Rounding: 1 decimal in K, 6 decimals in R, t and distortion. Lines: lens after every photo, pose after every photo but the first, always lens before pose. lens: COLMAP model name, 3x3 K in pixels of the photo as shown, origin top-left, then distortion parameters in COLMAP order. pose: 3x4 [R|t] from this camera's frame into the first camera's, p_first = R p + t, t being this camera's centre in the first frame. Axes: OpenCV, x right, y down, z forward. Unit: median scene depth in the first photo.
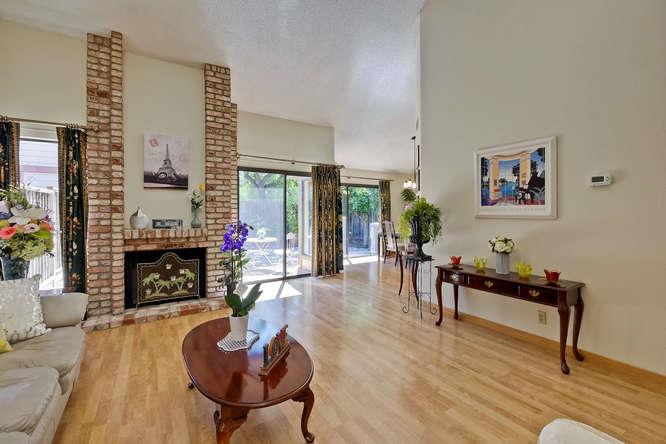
lens RADIAL K [[286.3, 0, 338.2], [0, 286.3, 212.5], [0, 0, 1]] dist [-0.007953, 0.001508]
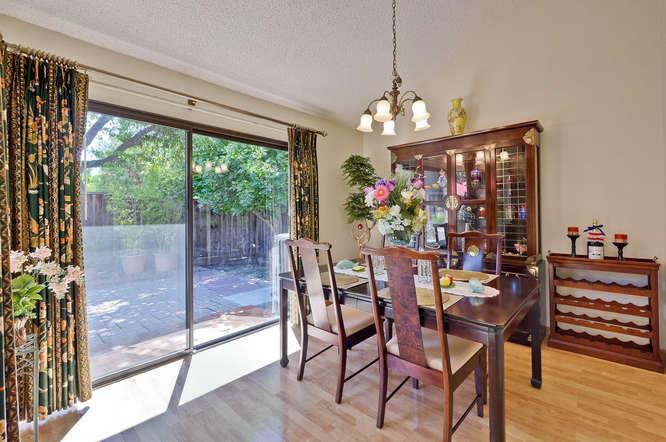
lens RADIAL K [[286.3, 0, 333.4], [0, 286.3, 207.6], [0, 0, 1]] dist [-0.007953, 0.001508]
pose [[0.971562, -0.005632, 0.236718, 0.247151], [0.008368, 0.999909, -0.010553, -0.001505], [-0.236638, 0.012234, 0.971521, 1.381726]]
